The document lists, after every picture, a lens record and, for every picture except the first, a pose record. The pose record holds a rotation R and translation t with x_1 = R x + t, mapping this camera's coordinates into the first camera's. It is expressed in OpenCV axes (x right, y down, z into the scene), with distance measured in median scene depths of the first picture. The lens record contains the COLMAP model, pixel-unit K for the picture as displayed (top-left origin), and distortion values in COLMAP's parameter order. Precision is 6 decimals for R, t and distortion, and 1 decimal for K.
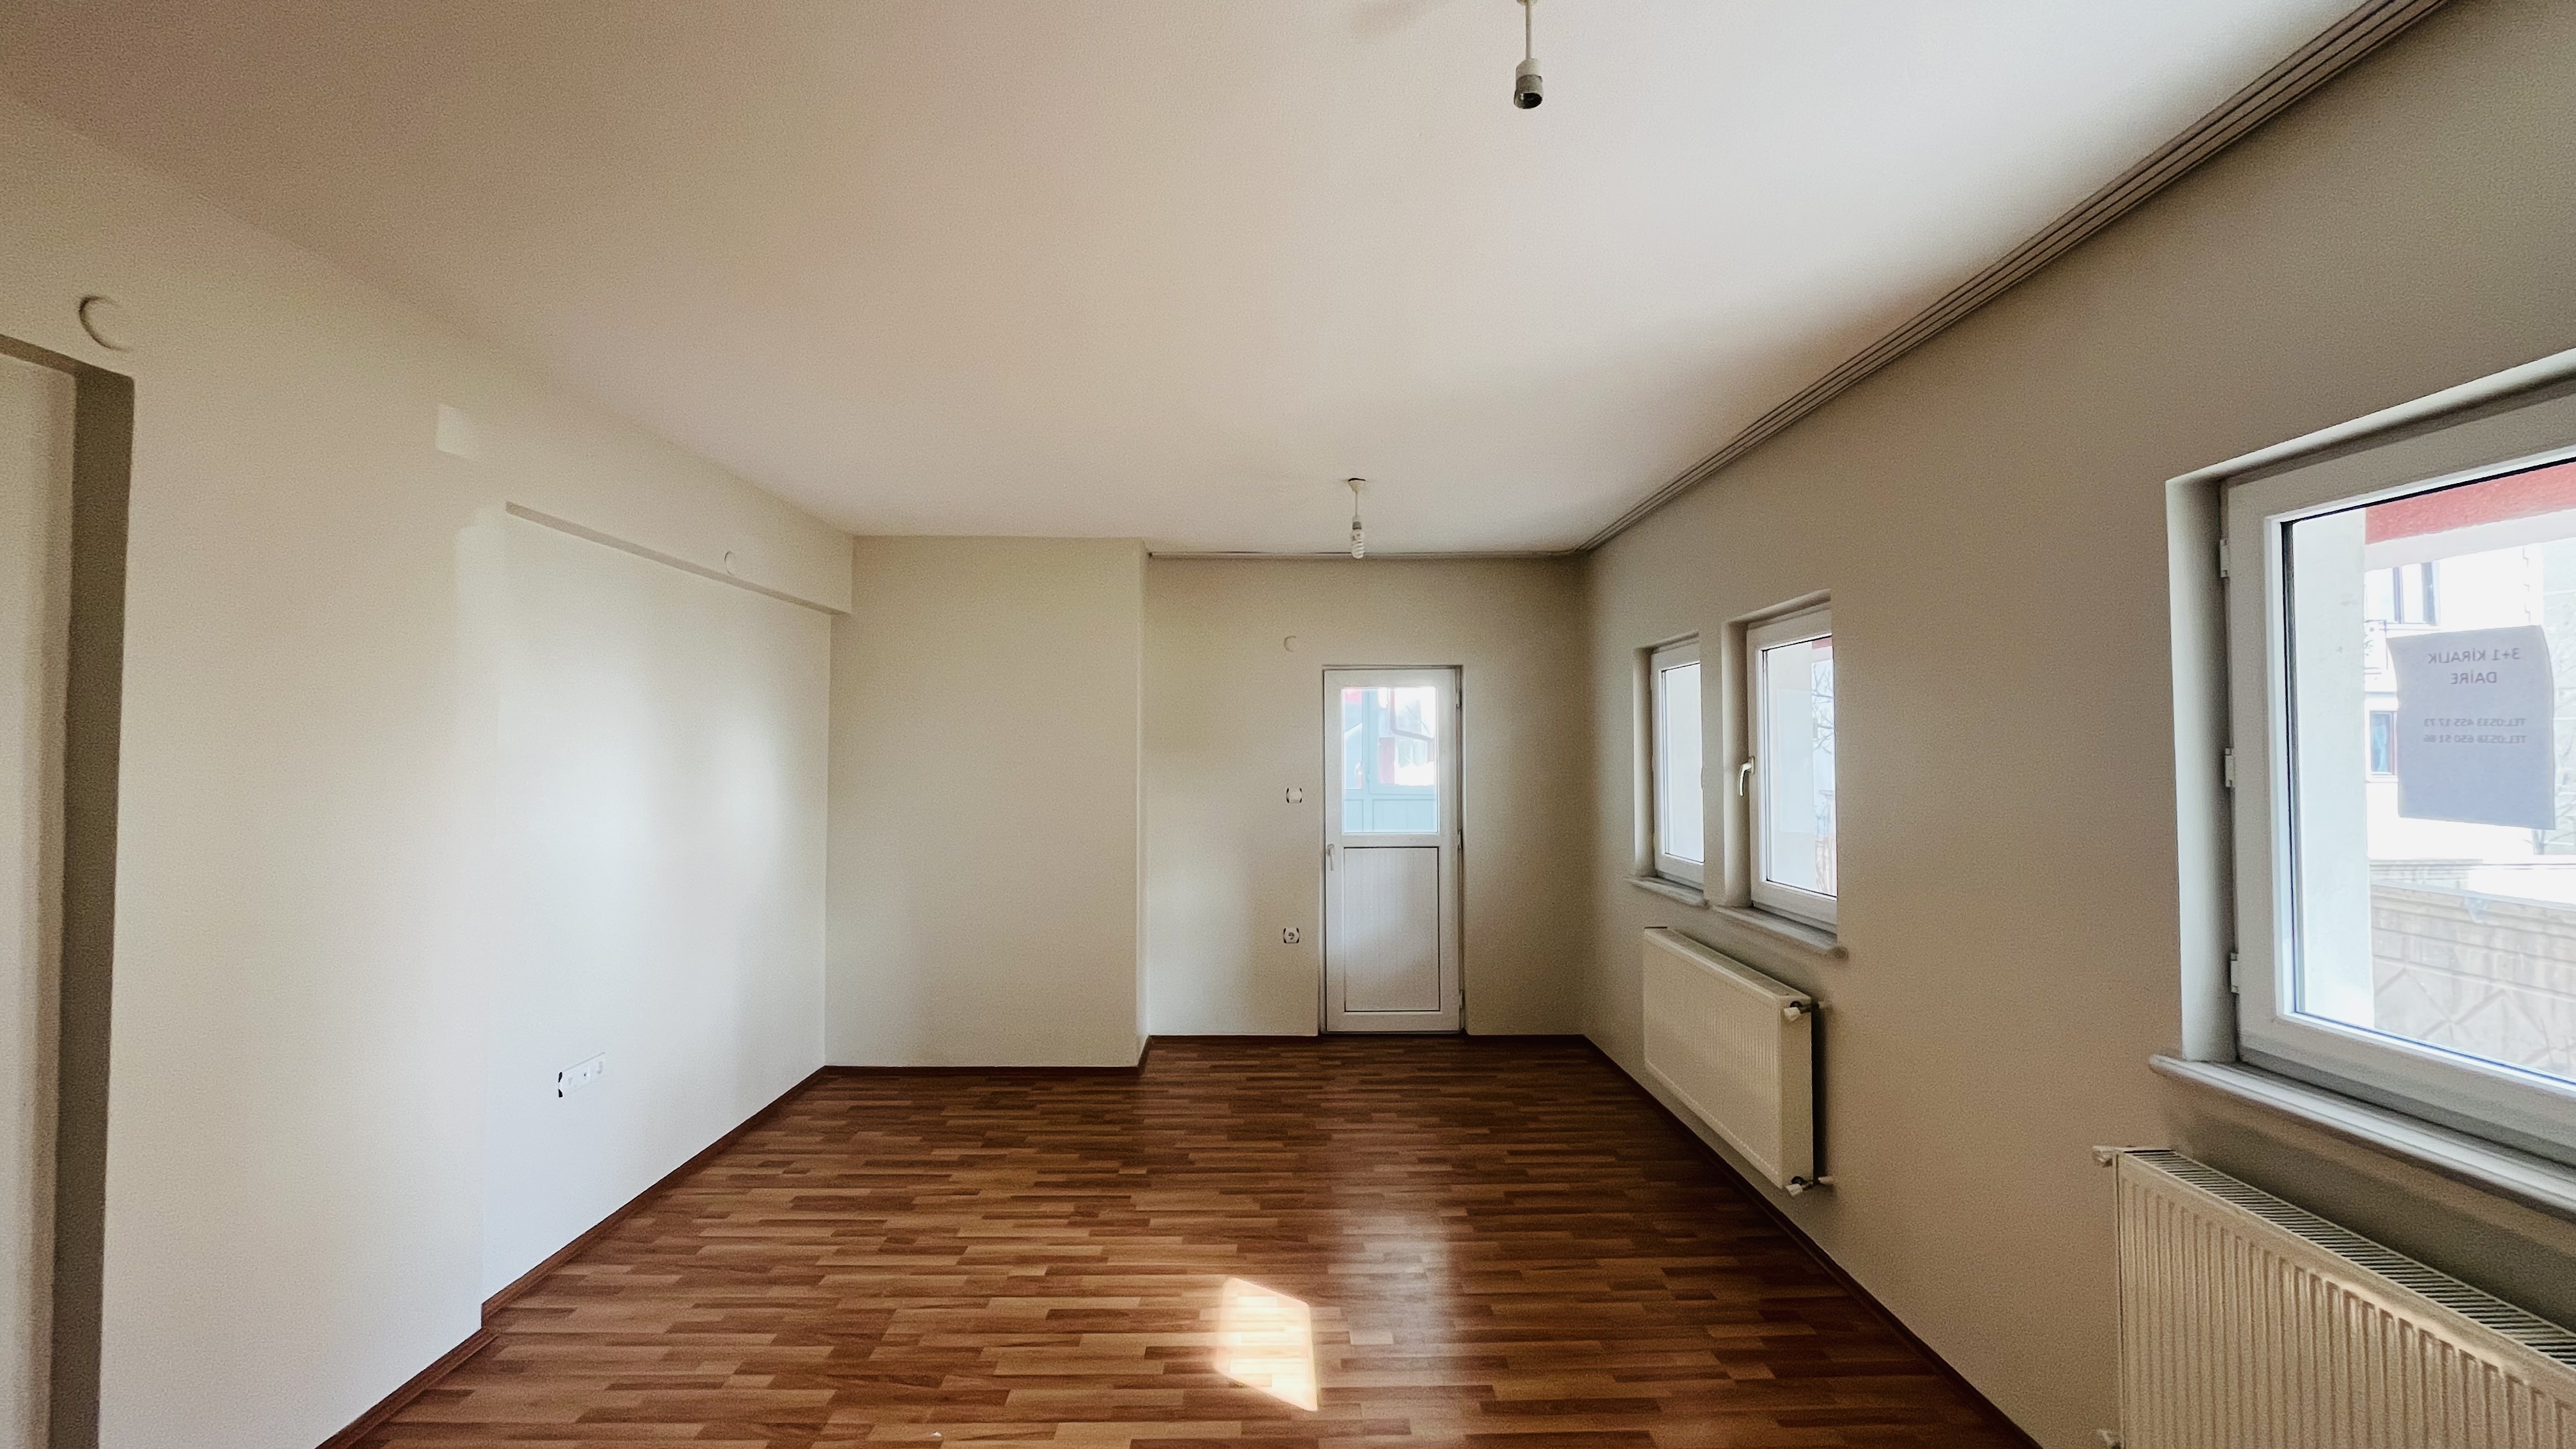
lens RADIAL K [[1028.6, 0, 1280.3], [0, 1028.6, 723.9], [0, 0, 1]] dist [-0.003910, -0.000877]
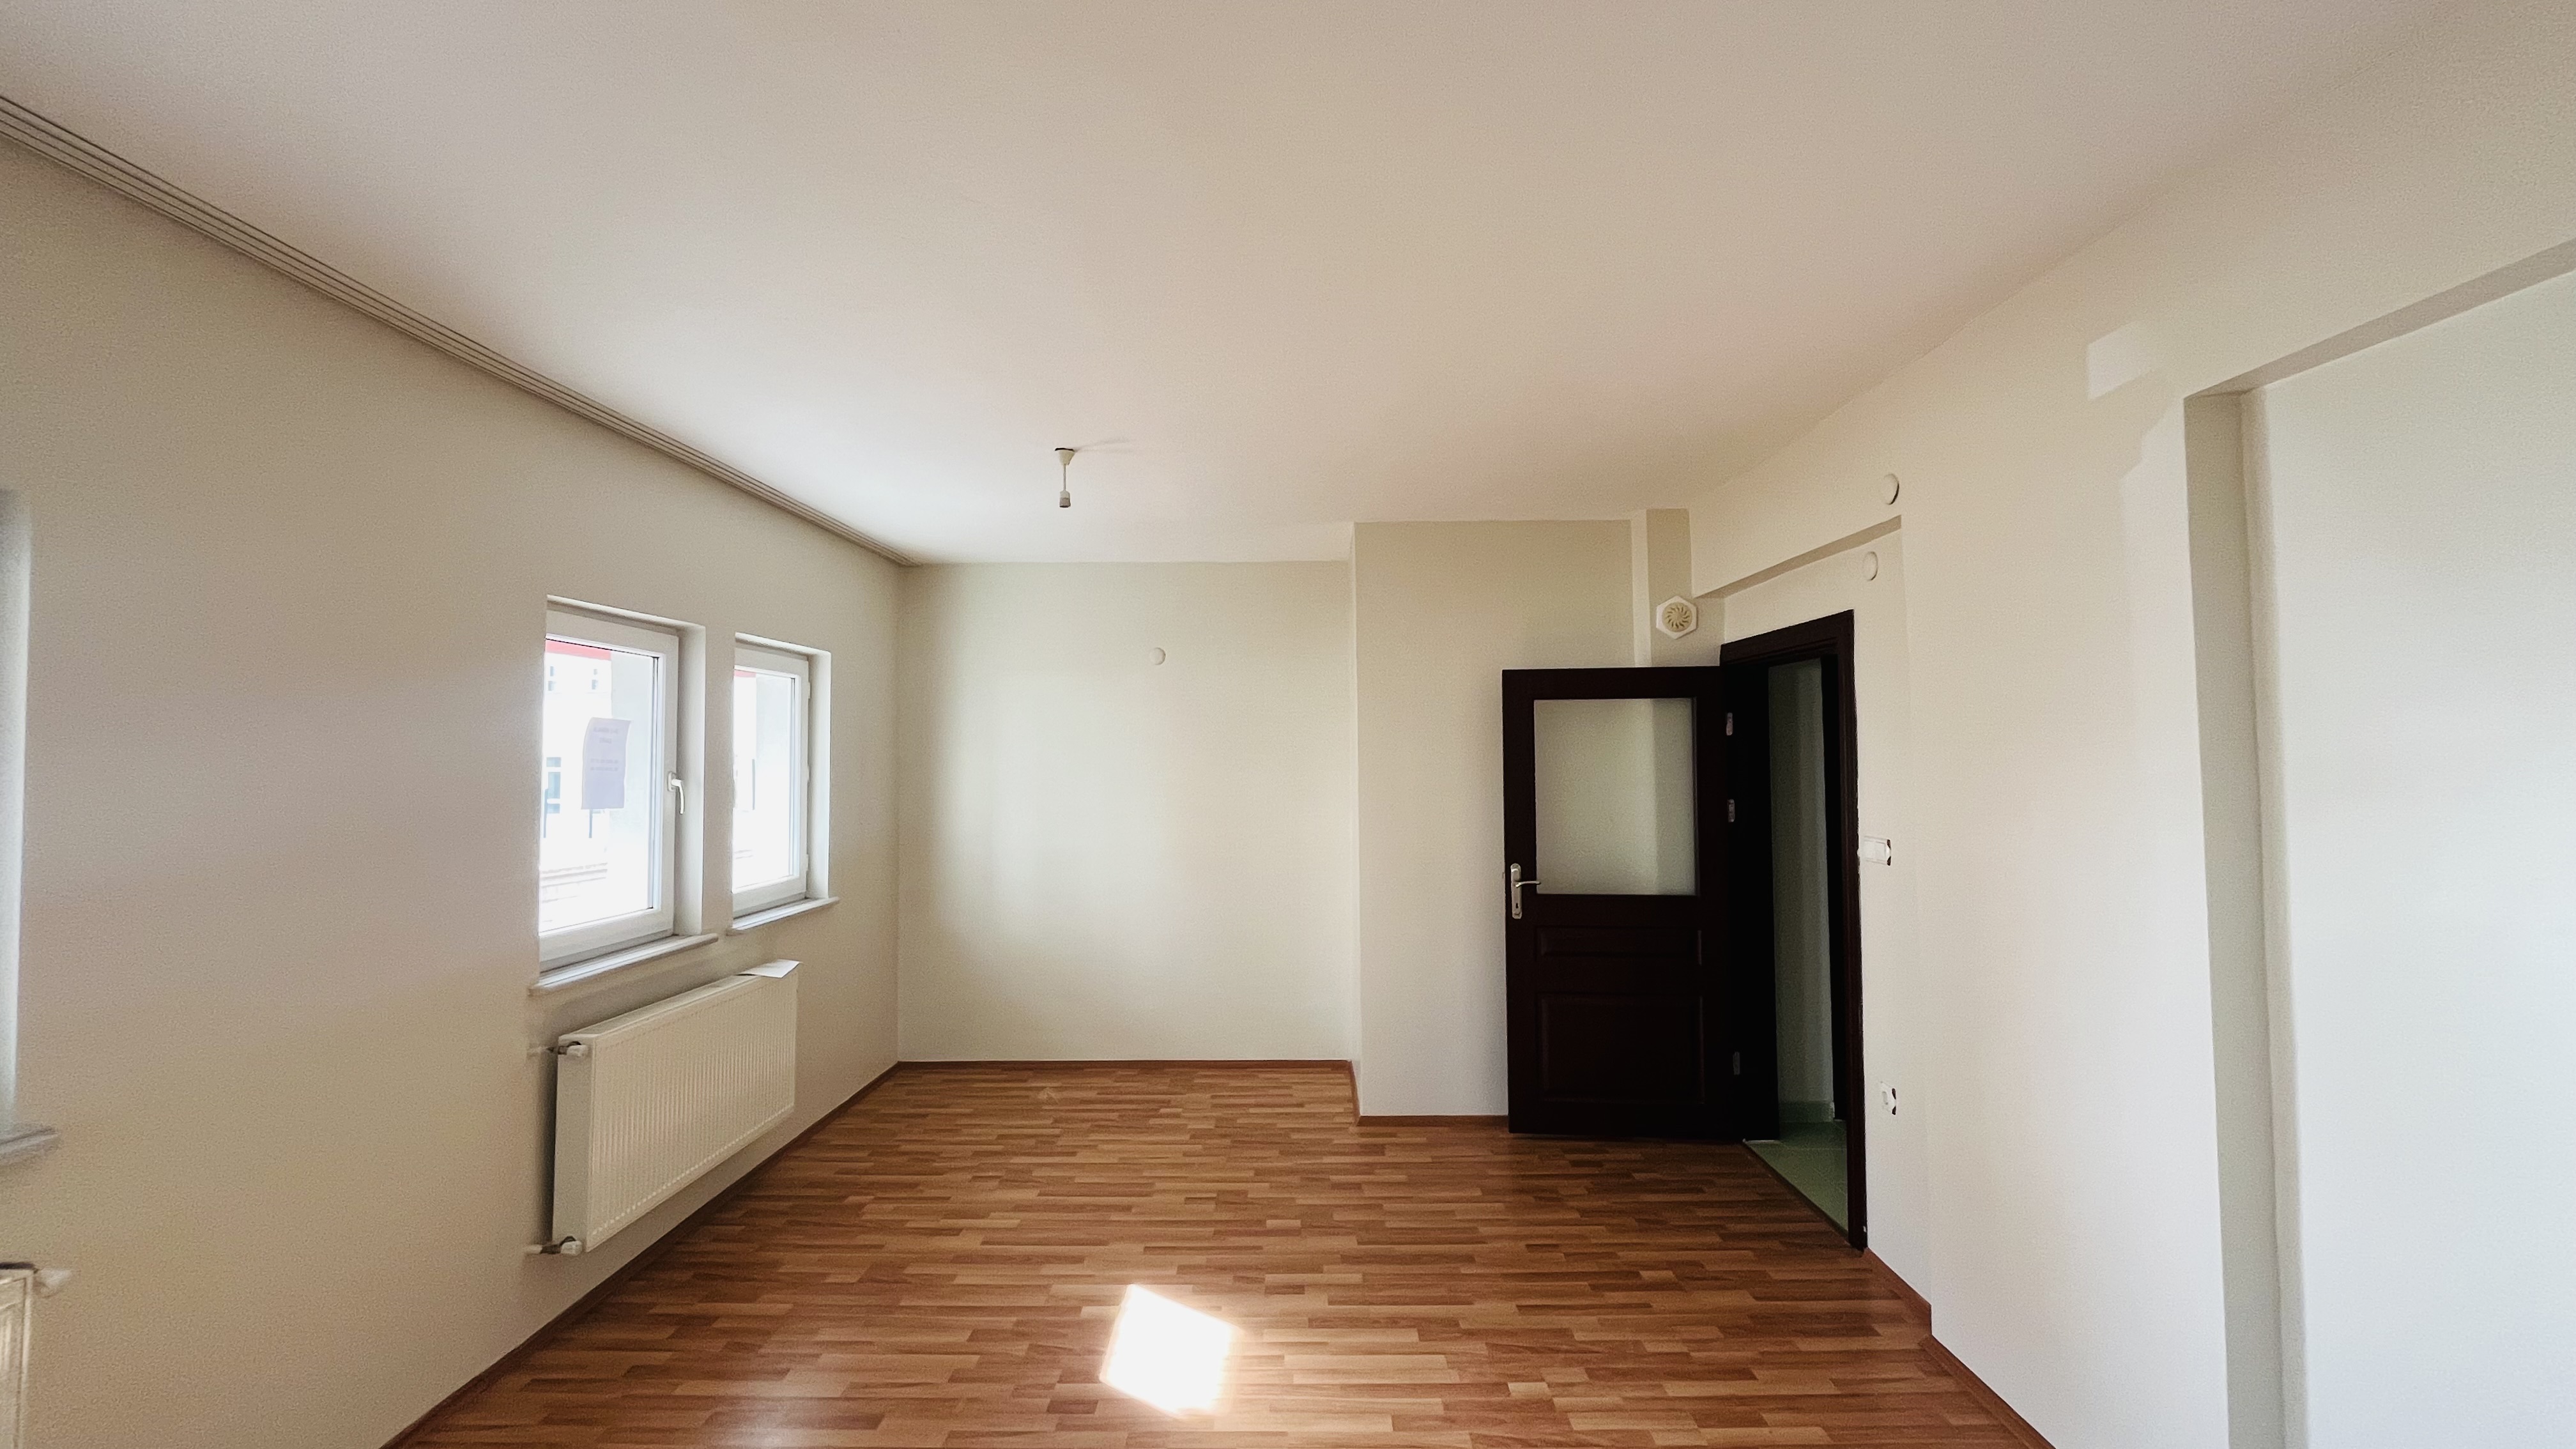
lens RADIAL K [[1028.6, 0, 1284.6], [0, 1028.6, 726.1], [0, 0, 1]] dist [-0.003910, -0.000877]
pose [[-0.999500, 0.010699, 0.029765, -0.153227], [0.008771, 0.997900, -0.064176, 0.035759], [-0.030389, -0.063883, -0.997495, 1.479683]]
